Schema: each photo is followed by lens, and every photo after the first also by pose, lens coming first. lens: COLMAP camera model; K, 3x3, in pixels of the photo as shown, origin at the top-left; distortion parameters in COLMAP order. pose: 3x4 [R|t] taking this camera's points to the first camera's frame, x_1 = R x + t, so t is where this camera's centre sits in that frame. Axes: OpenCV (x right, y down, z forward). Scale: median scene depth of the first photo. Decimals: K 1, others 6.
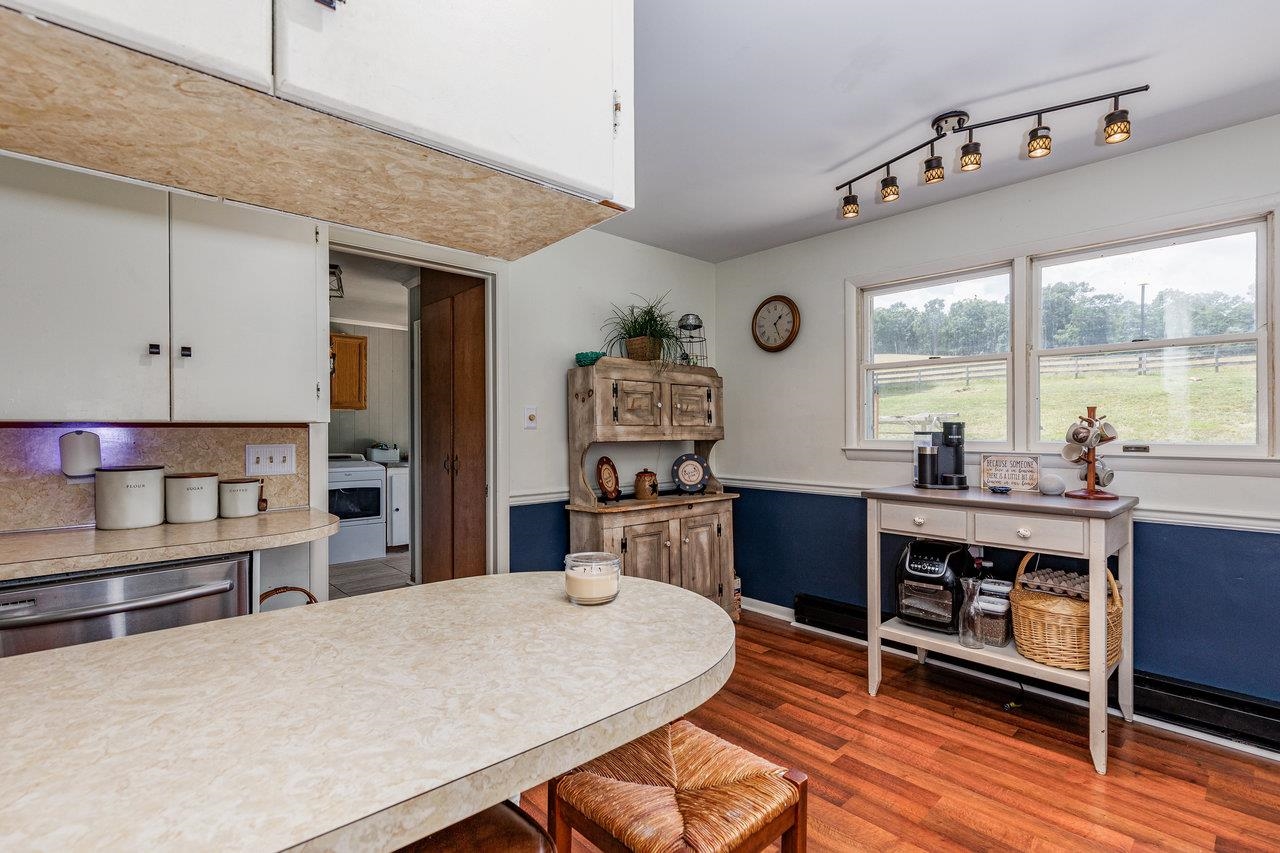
lens RADIAL K [[591.5, 0, 642.5], [0, 591.5, 430.6], [0, 0, 1]] dist [0.010165, 0.000337]
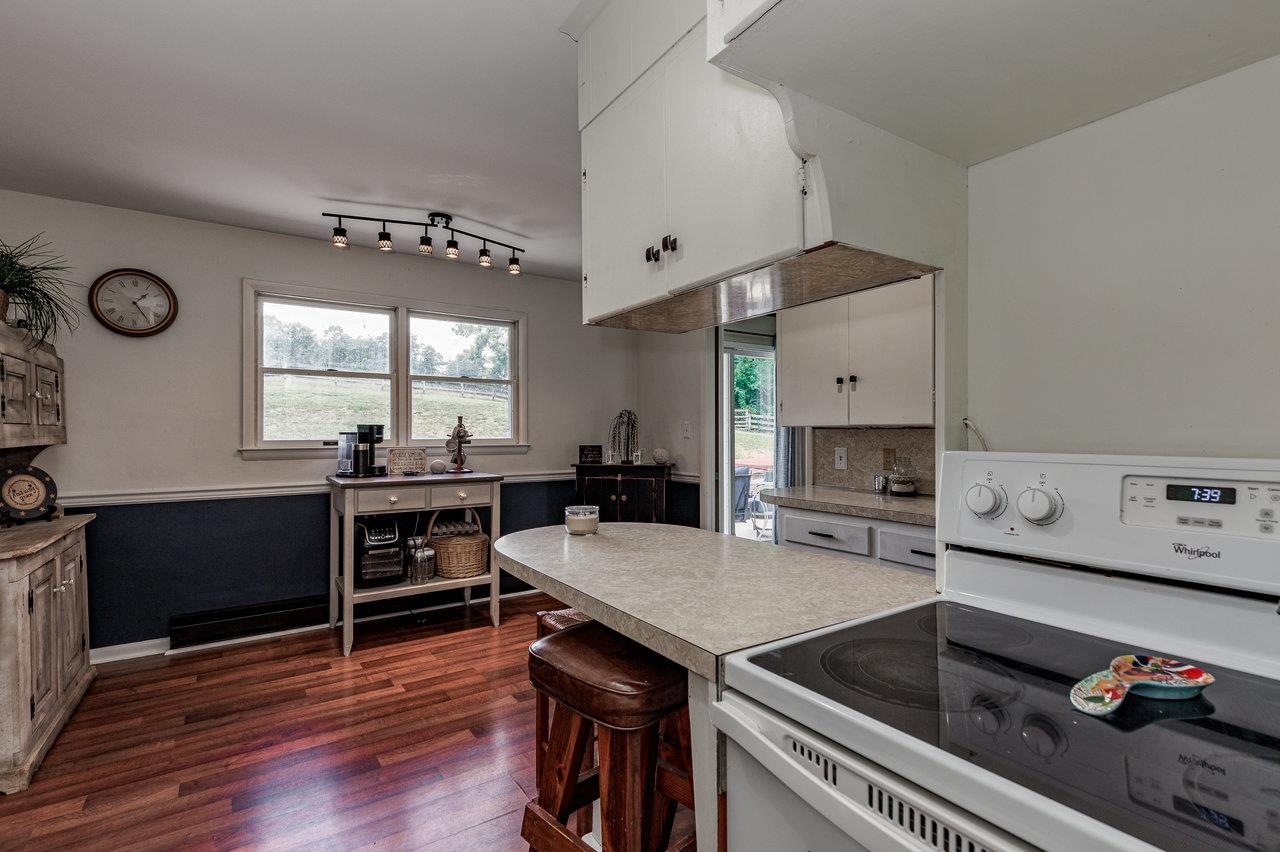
lens RADIAL K [[591.5, 0, 644.7], [0, 591.5, 428.8], [0, 0, 1]] dist [0.010165, 0.000337]
pose [[0.157178, 0.002412, 0.987567, -0.718006], [0.001446, 0.999995, -0.002672, -0.000901], [-0.987569, 0.001848, 0.157173, 0.240603]]
